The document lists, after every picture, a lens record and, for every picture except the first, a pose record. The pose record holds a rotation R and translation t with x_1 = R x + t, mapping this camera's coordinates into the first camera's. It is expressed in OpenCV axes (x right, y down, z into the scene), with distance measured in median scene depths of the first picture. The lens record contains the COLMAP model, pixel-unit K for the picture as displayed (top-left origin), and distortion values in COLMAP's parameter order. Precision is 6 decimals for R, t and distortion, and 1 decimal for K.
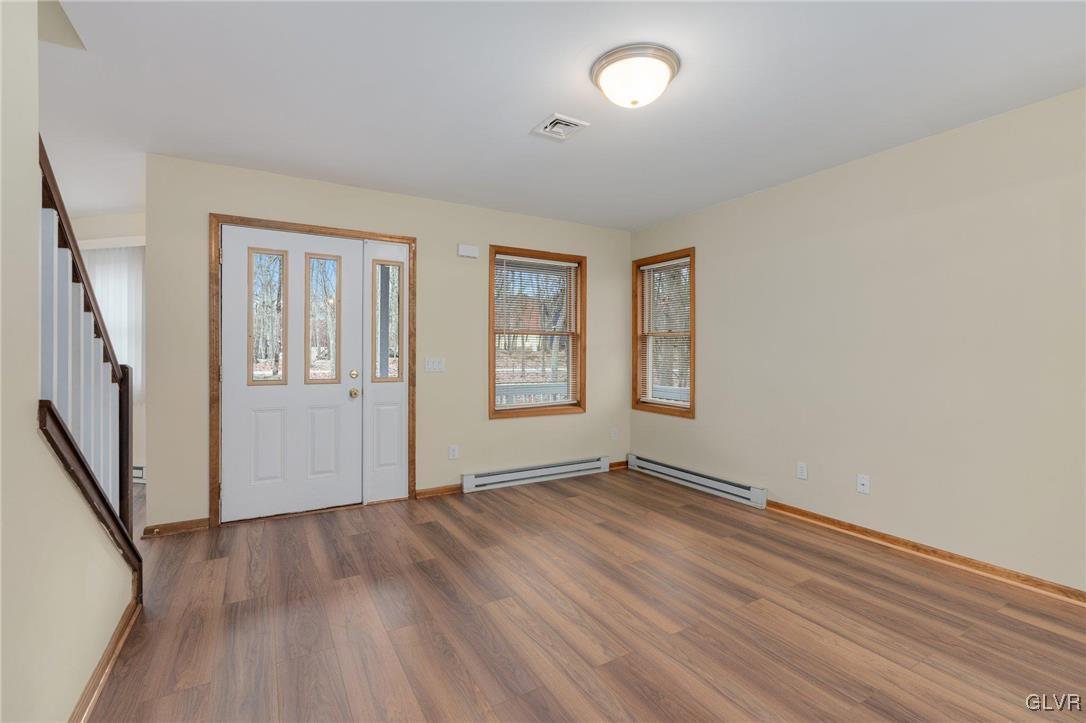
lens RADIAL K [[485.8, 0, 541.9], [0, 485.8, 353.3], [0, 0, 1]] dist [-0.005652, 0.001230]
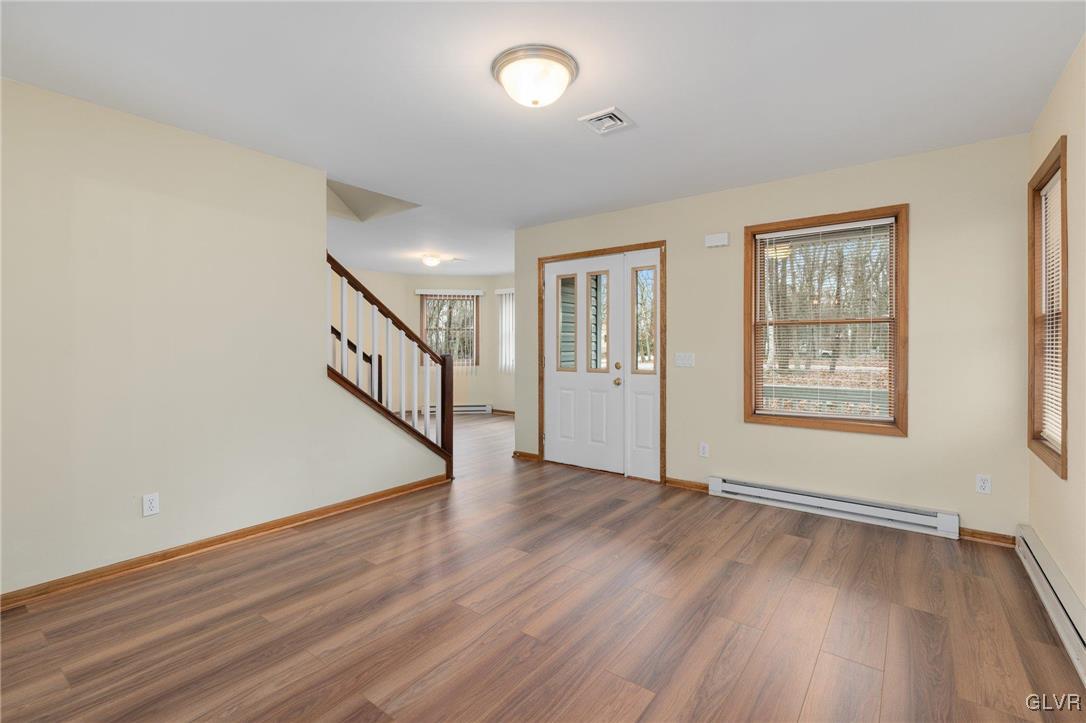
lens RADIAL K [[489.8, 0, 543.8], [0, 489.8, 345.6], [0, 0, 1]] dist [-0.005467, 0.000388]
pose [[0.382022, -0.005332, -0.924138, 0.664439], [0.000533, 0.999984, -0.005550, -0.000527], [0.924153, 0.001628, 0.382019, 0.360649]]
